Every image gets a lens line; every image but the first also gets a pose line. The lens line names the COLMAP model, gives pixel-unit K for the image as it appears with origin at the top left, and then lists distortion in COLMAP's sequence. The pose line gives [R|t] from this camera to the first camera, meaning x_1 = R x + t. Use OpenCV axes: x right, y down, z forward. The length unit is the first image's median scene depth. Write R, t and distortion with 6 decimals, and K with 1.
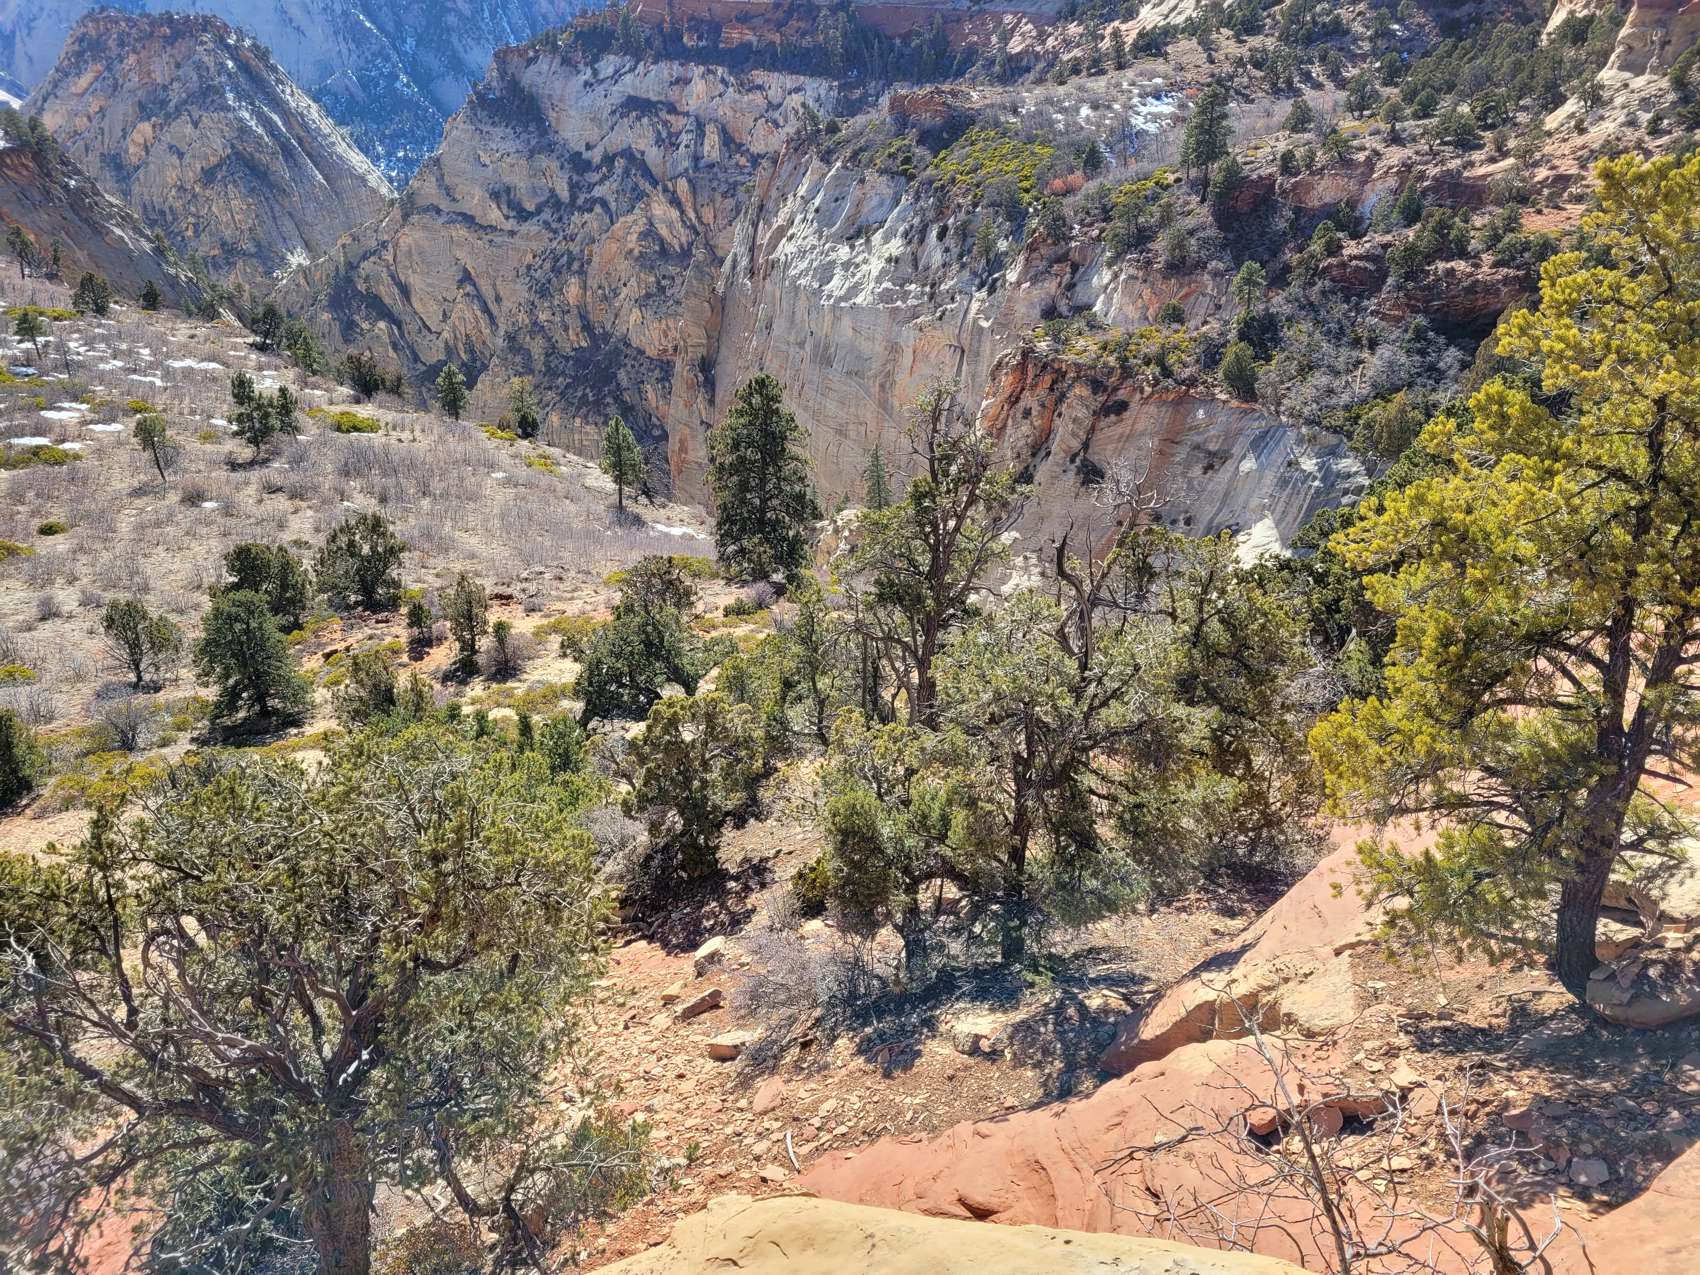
lens RADIAL K [[1267.1, 0, 857.4], [0, 1267.1, 623.5], [0, 0, 1]] dist [0.064733, -0.048929]
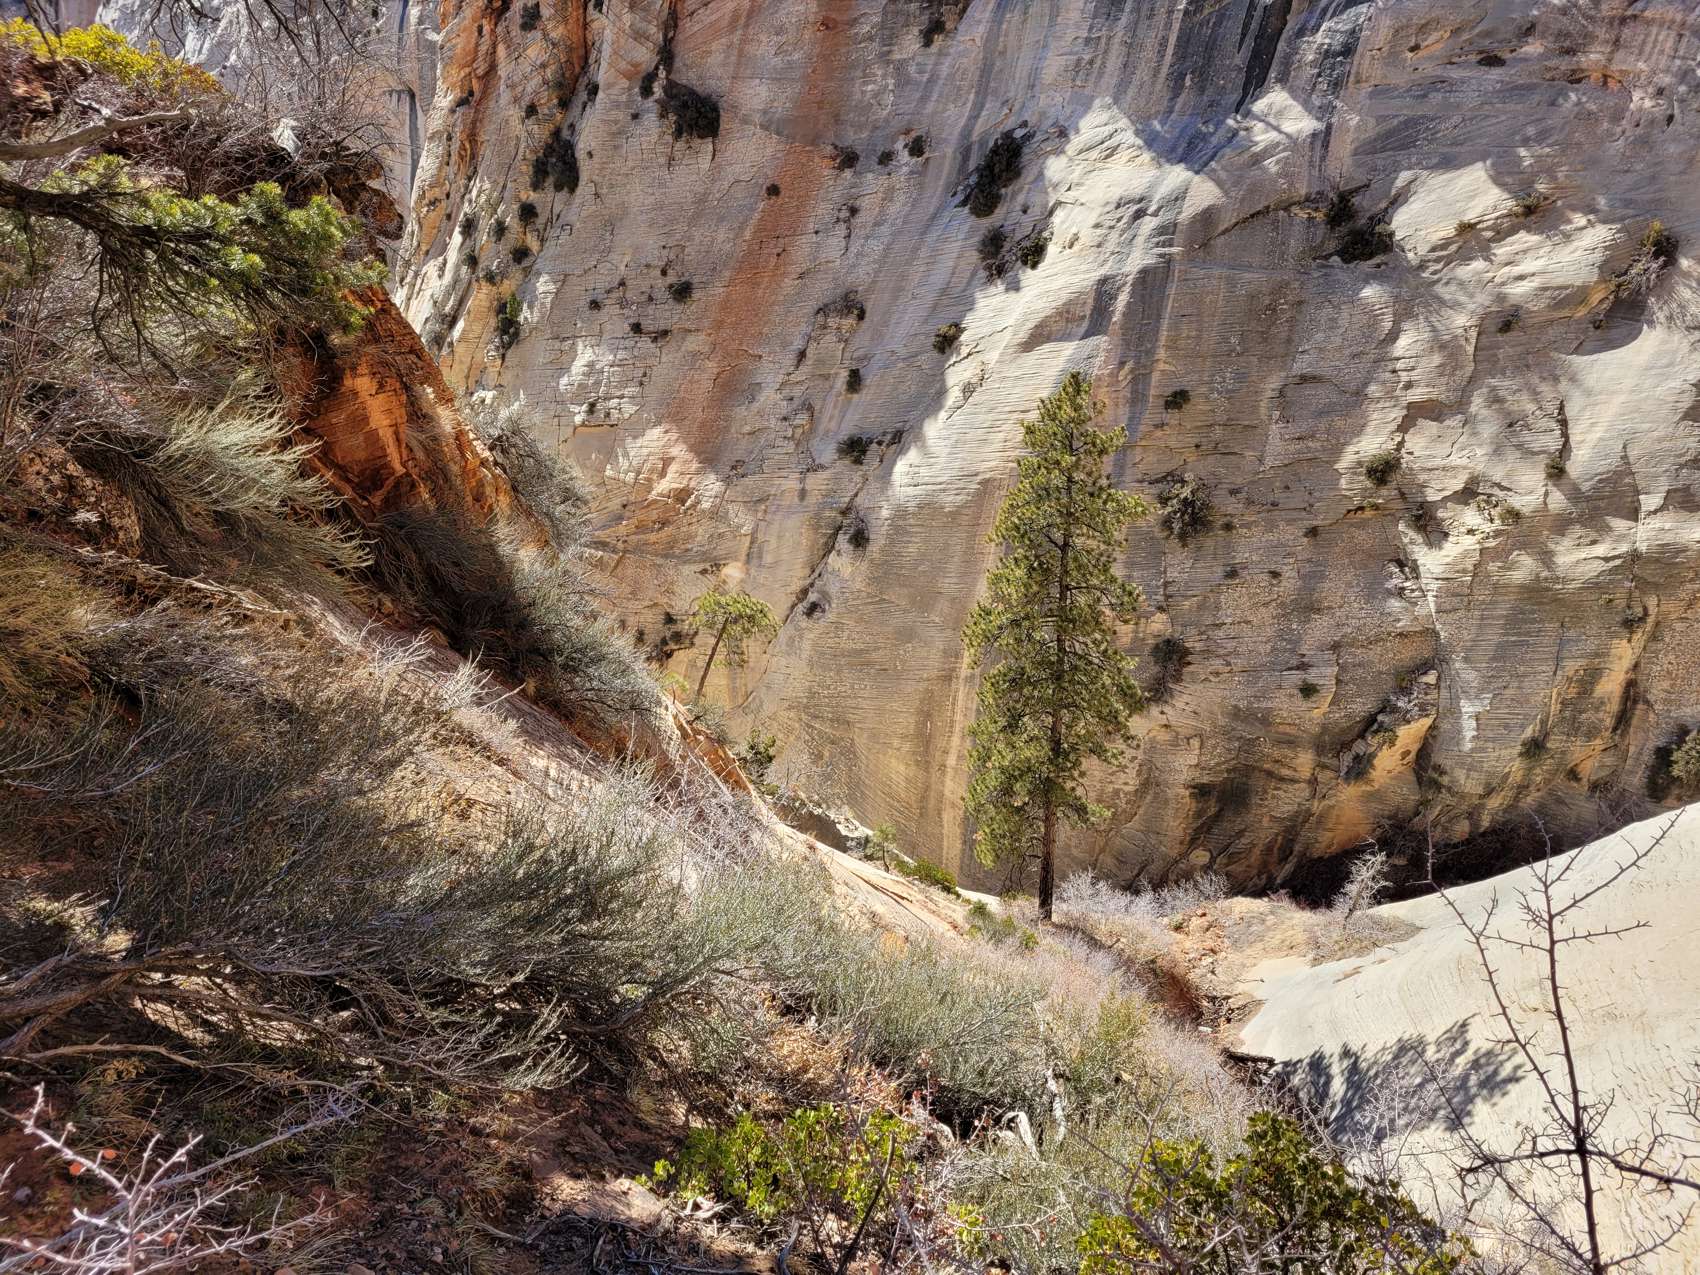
lens RADIAL K [[1268.2, 0, 860.2], [0, 1268.2, 639.4], [0, 0, 1]] dist [0.066576, -0.053520]
pose [[0.923336, -0.213298, 0.319302, 0.090720], [0.191943, 0.976569, 0.097313, 0.097868], [-0.332577, -0.028565, 0.942643, 1.069800]]
